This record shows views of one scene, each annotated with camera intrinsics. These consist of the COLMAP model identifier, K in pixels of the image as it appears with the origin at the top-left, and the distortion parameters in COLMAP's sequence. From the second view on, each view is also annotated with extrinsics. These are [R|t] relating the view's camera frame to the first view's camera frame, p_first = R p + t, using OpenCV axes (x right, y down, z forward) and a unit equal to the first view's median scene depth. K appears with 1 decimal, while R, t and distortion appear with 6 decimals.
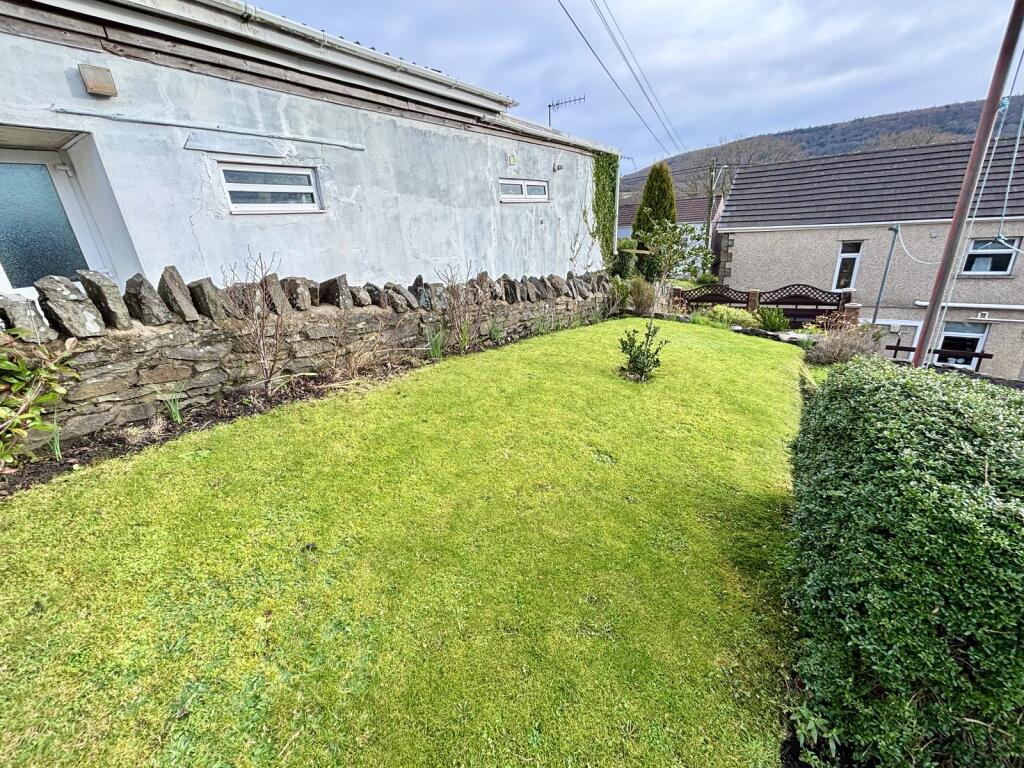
lens RADIAL K [[411.6, 0, 512.0], [0, 411.6, 384.0], [0, 0, 1]] dist [0.002244, -0.000543]
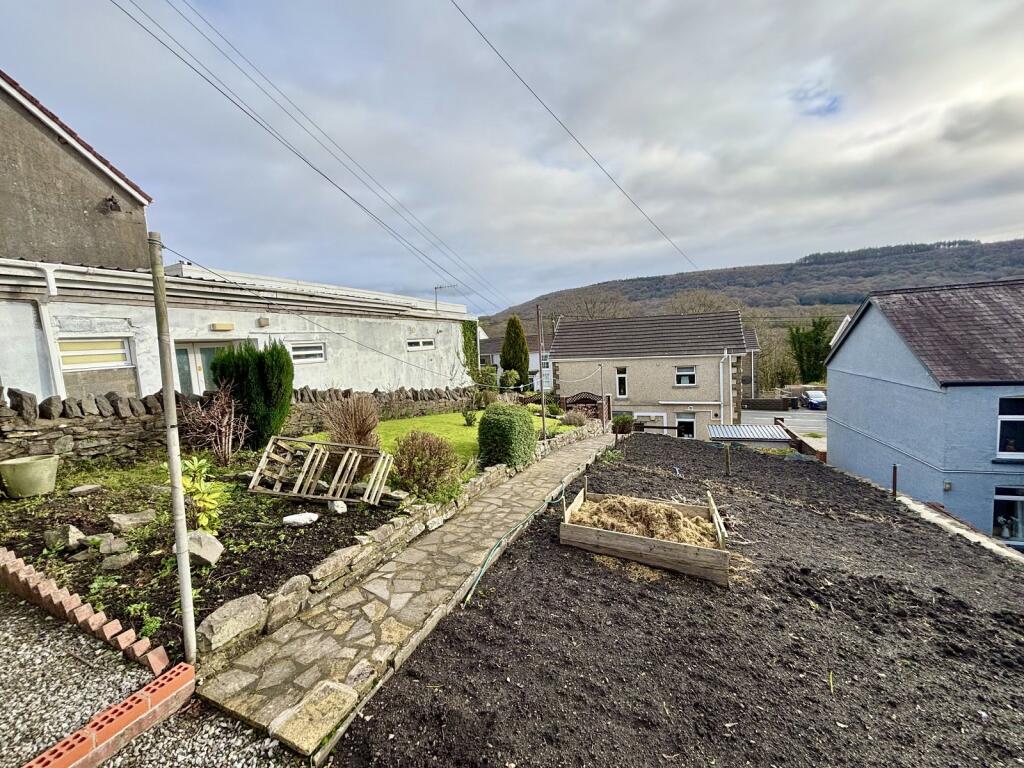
lens RADIAL K [[411.6, 0, 512.0], [0, 411.6, 384.0], [0, 0, 1]] dist [0.002244, -0.000543]
pose [[0.970094, -0.013355, 0.242361, -0.026379], [0.079673, 0.960683, -0.265971, 0.252152], [-0.229280, 0.277326, 0.933017, -0.868738]]
